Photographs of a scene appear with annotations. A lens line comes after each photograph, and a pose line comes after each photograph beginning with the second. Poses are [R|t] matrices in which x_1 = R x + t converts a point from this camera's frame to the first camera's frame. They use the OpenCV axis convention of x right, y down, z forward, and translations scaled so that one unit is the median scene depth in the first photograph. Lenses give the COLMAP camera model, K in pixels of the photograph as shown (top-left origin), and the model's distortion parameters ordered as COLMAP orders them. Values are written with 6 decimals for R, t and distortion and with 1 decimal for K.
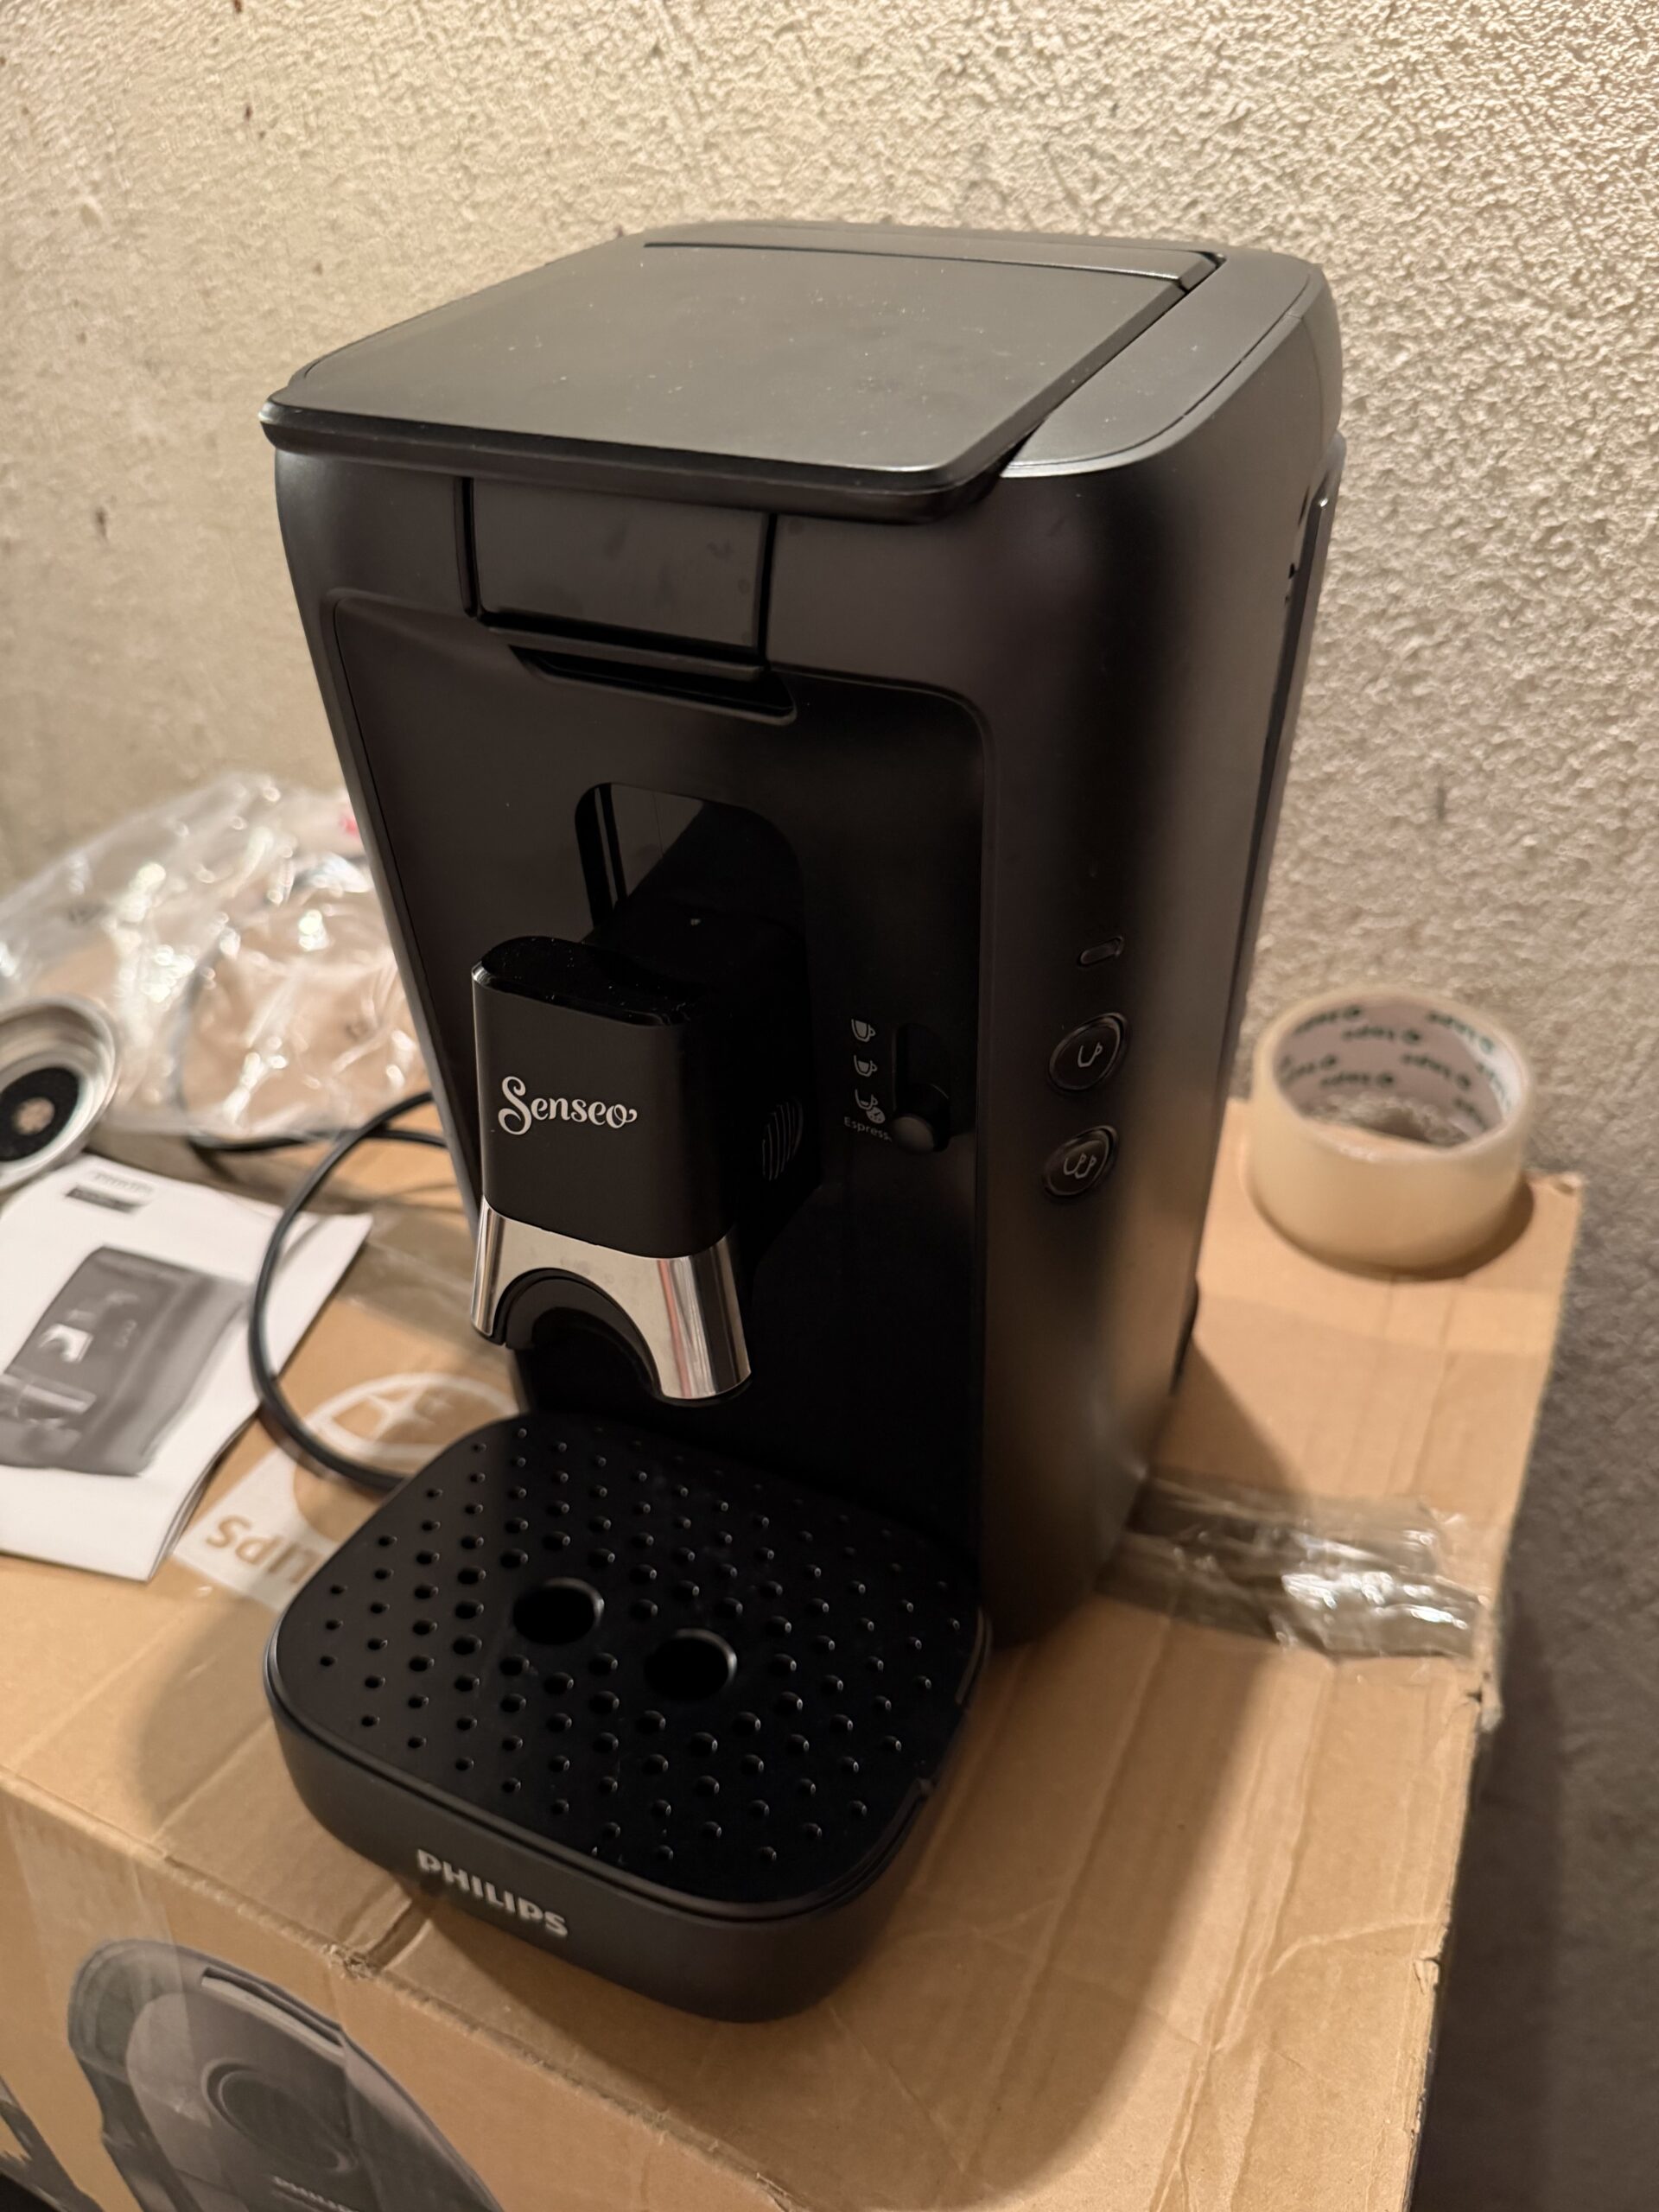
lens RADIAL K [[1597.4, 0, 844.7], [0, 1597.4, 1091.2], [0, 0, 1]] dist [-0.026073, 0.006055]
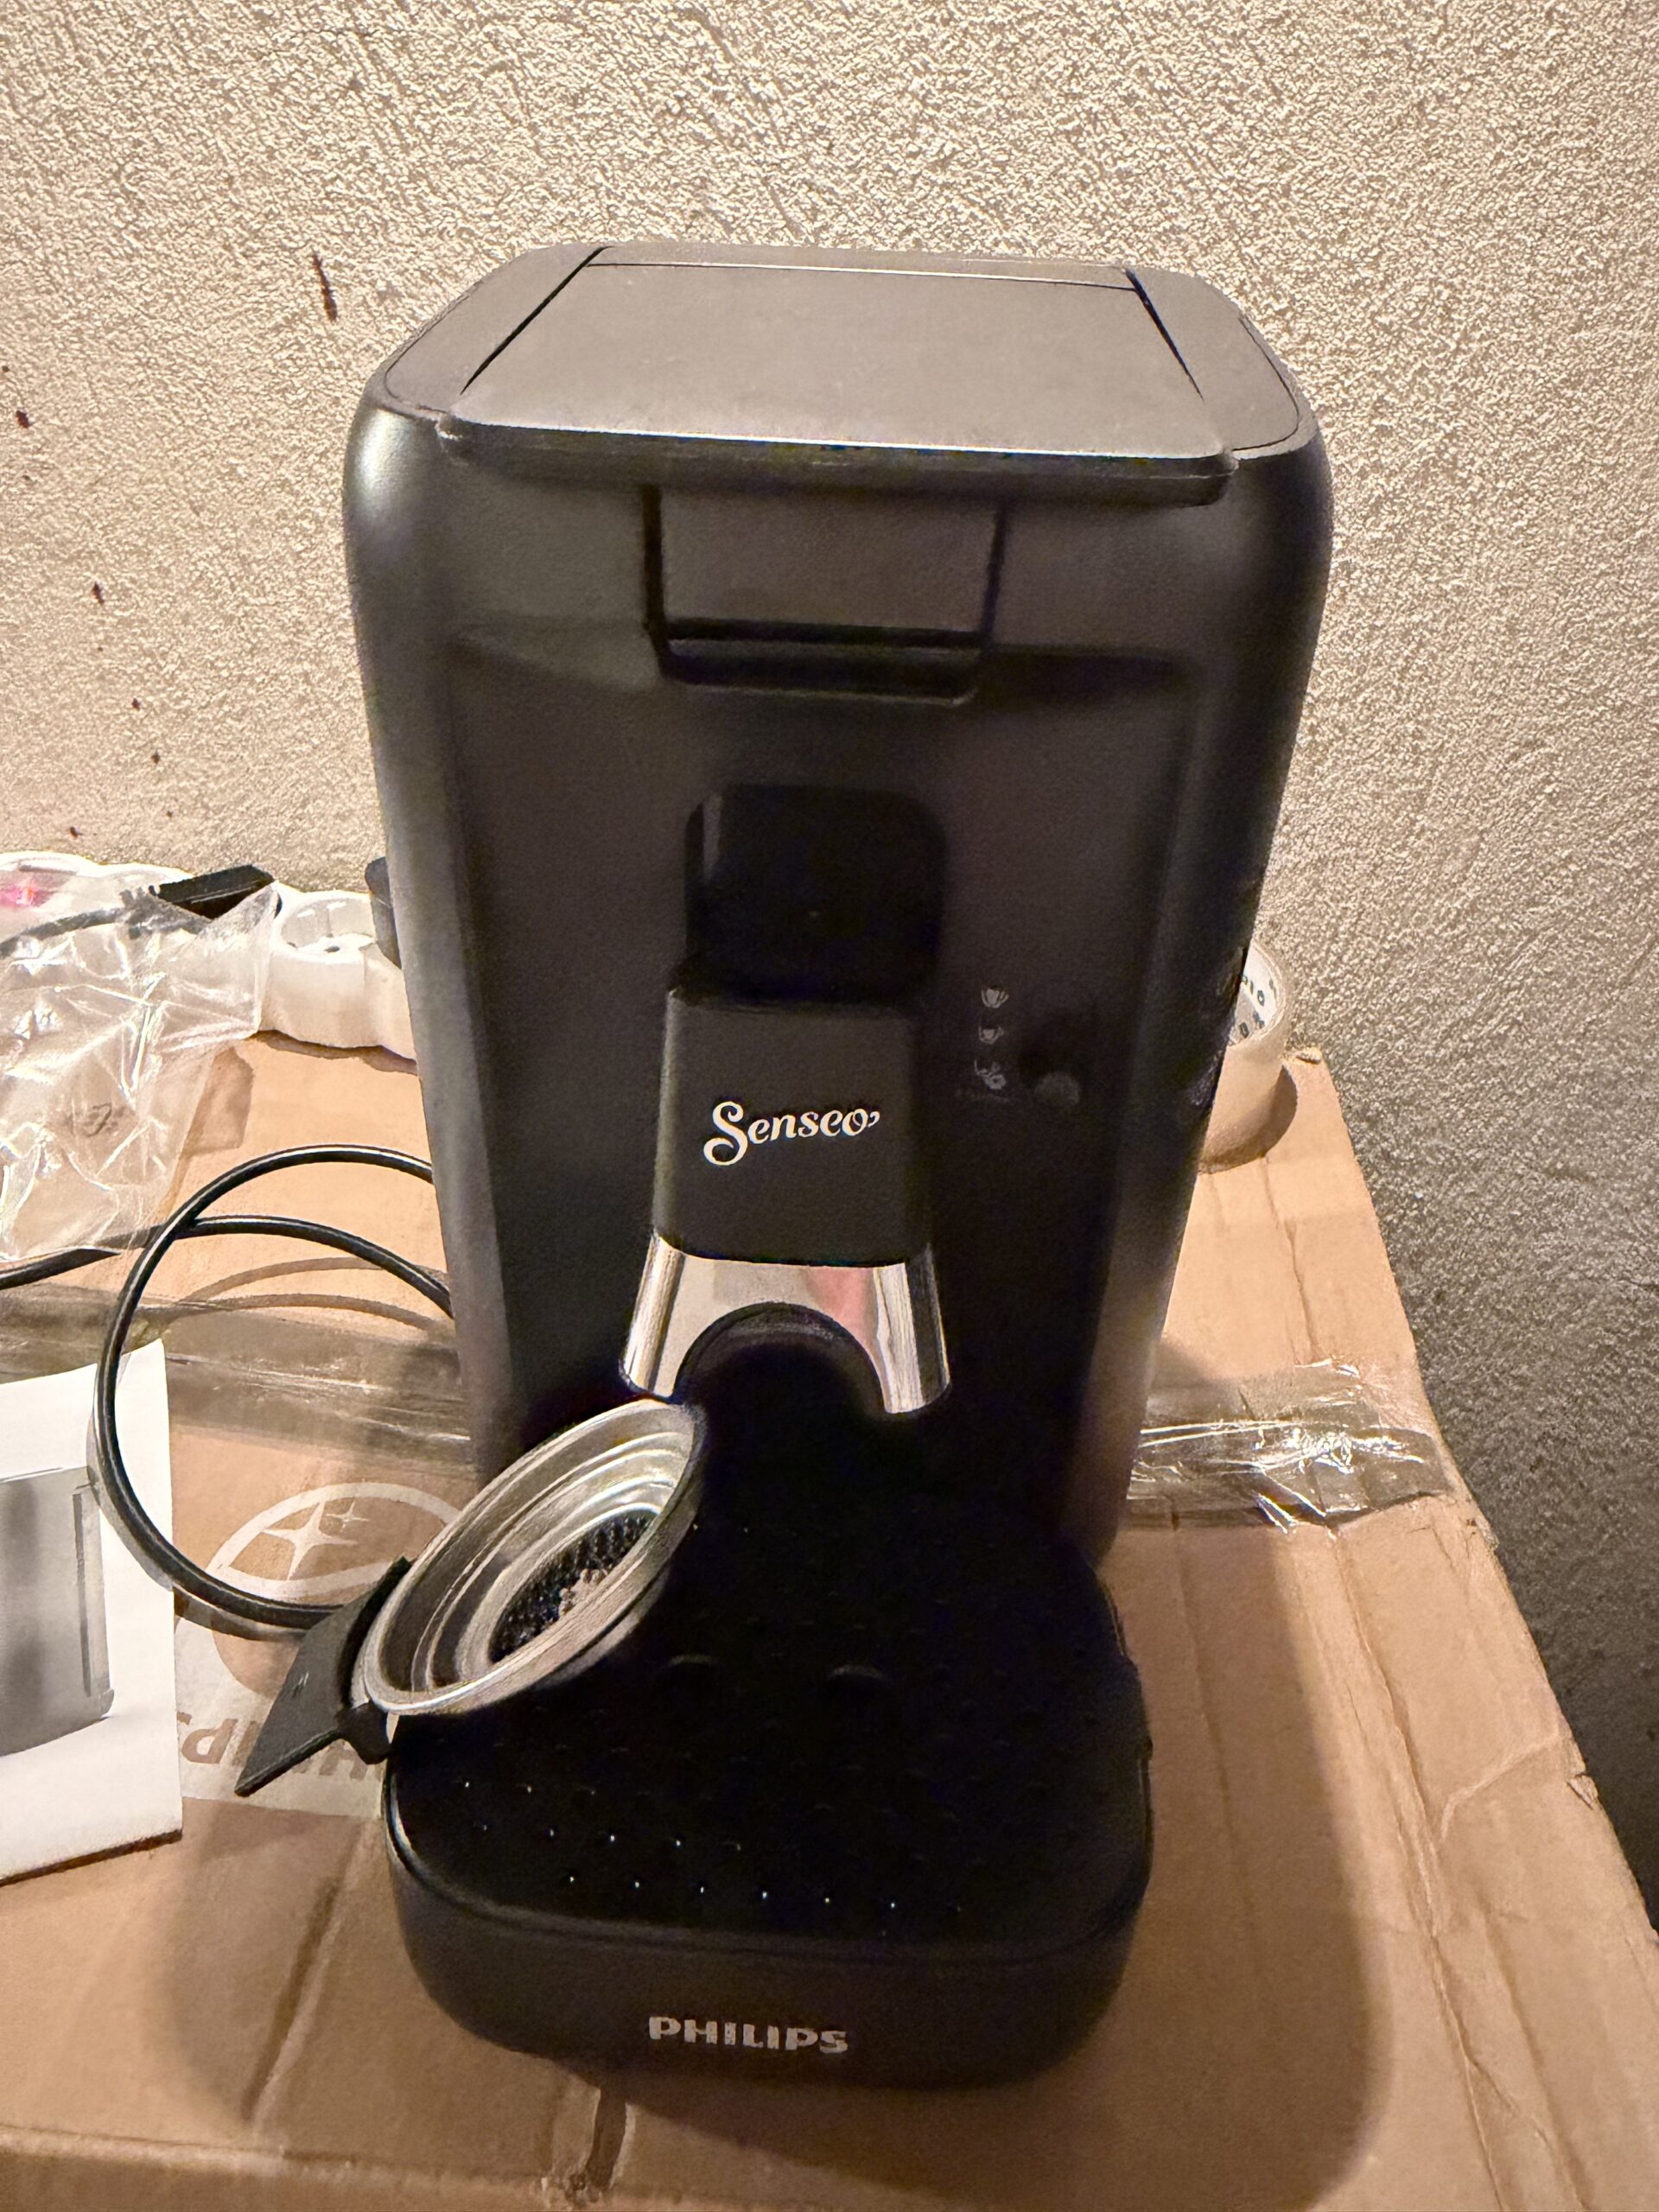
lens RADIAL K [[1570.5, 0, 818.5], [0, 1570.5, 892.3], [0, 0, 1]] dist [-0.006819, 0.007642]
pose [[0.935133, -0.135614, 0.327315, -0.242757], [0.172415, 0.981260, -0.086029, -0.022917], [-0.309514, 0.136882, 0.940991, 0.049650]]
